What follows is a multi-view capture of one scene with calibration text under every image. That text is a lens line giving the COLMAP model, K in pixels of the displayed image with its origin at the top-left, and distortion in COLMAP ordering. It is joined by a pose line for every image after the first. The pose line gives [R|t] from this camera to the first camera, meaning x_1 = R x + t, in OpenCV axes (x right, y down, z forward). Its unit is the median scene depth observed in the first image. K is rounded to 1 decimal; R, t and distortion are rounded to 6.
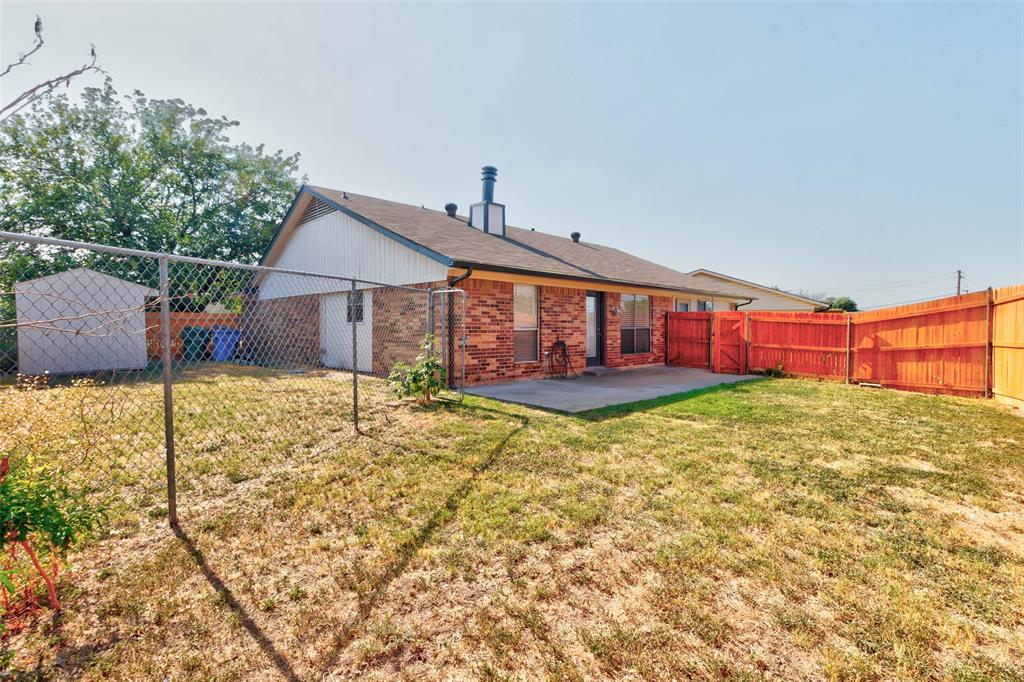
lens RADIAL K [[448.5, 0, 510.5], [0, 448.5, 336.3], [0, 0, 1]] dist [0.021314, 0.000246]
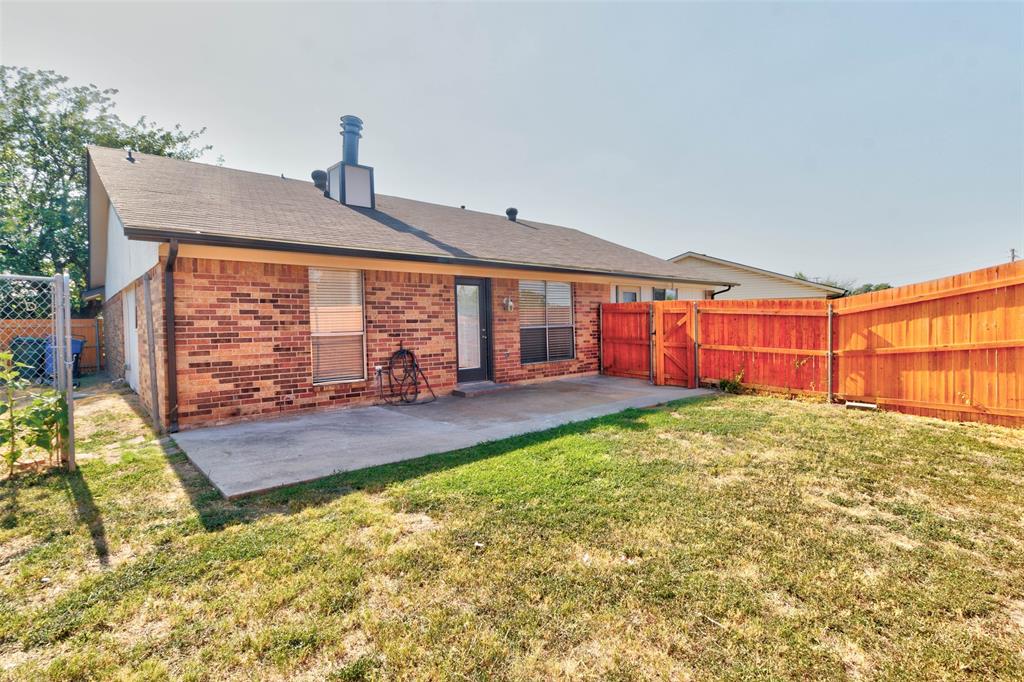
lens RADIAL K [[467.1, 0, 509.2], [0, 467.1, 335.1], [0, 0, 1]] dist [0.020450, 0.000057]
pose [[0.998670, -0.022237, -0.046511, 0.299656], [0.022377, 0.999747, 0.002491, -0.009359], [0.046444, -0.003529, 0.998915, 0.273629]]
